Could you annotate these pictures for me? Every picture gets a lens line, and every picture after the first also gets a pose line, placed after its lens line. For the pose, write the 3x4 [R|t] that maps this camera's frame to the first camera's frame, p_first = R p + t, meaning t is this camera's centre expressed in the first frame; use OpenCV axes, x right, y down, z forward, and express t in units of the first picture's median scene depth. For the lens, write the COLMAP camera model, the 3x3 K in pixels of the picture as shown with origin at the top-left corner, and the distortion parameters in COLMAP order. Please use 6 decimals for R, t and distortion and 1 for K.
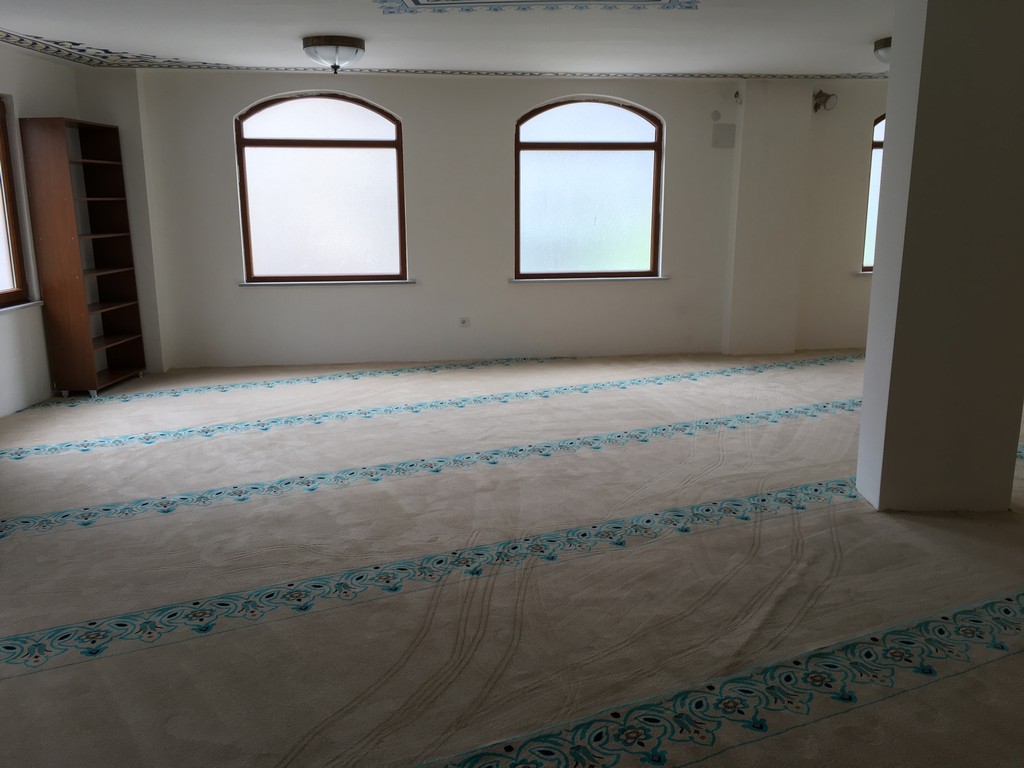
lens RADIAL K [[864.6, 0, 514.0], [0, 864.6, 383.1], [0, 0, 1]] dist [0.073776, -0.088359]
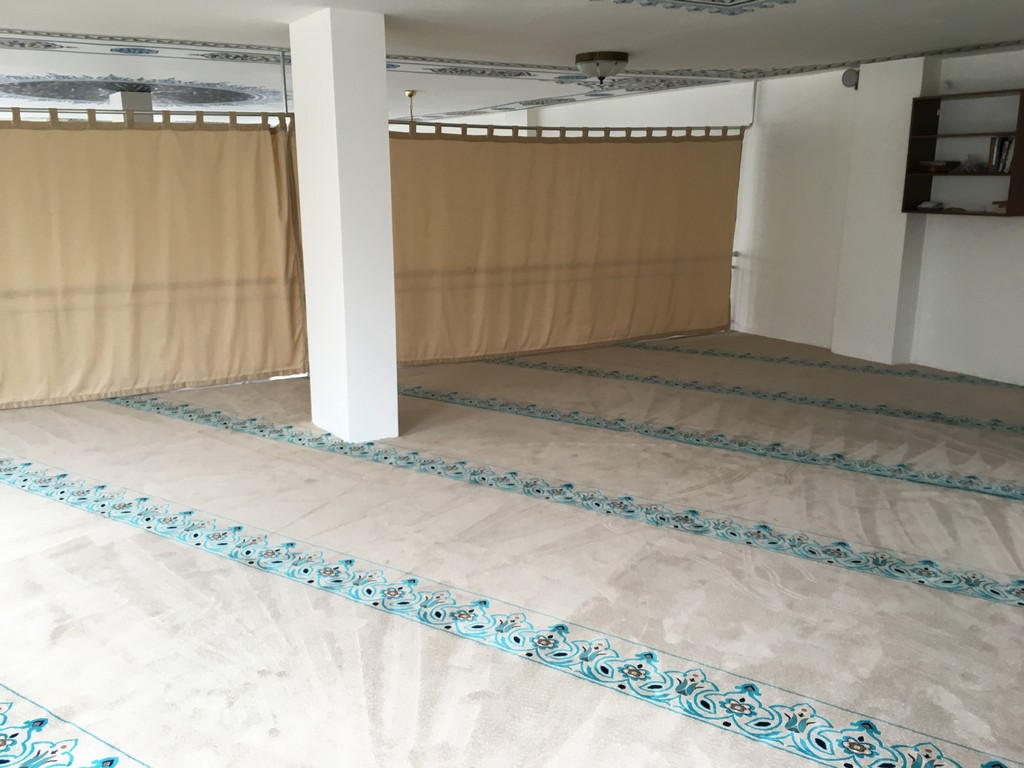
lens RADIAL K [[864.6, 0, 513.2], [0, 864.6, 387.8], [0, 0, 1]] dist [0.073776, -0.088359]
pose [[-0.542291, -0.190100, 0.818402, -0.602215], [0.171677, 0.928446, 0.329417, -0.266745], [-0.822464, 0.319141, -0.470852, 1.180910]]
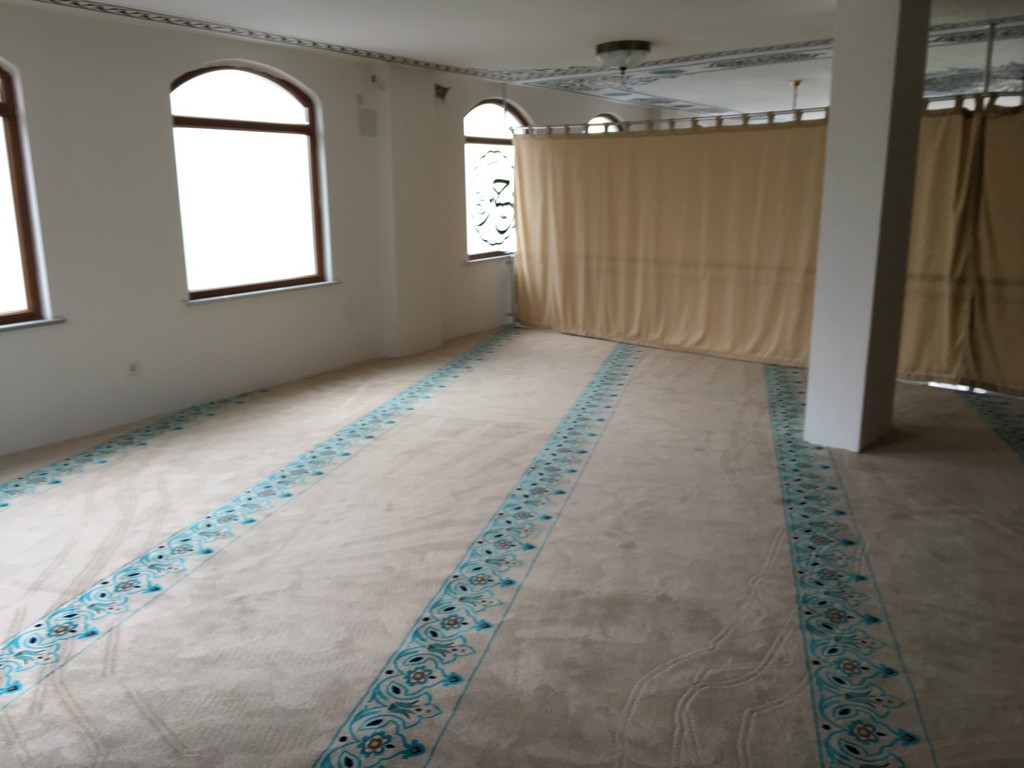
lens RADIAL K [[864.6, 0, 515.7], [0, 864.6, 387.0], [0, 0, 1]] dist [0.073776, -0.088359]
pose [[0.632292, -0.181319, 0.753213, -0.623012], [0.166297, 0.981329, 0.096633, -0.111387], [-0.756672, 0.064157, 0.650639, 0.463068]]
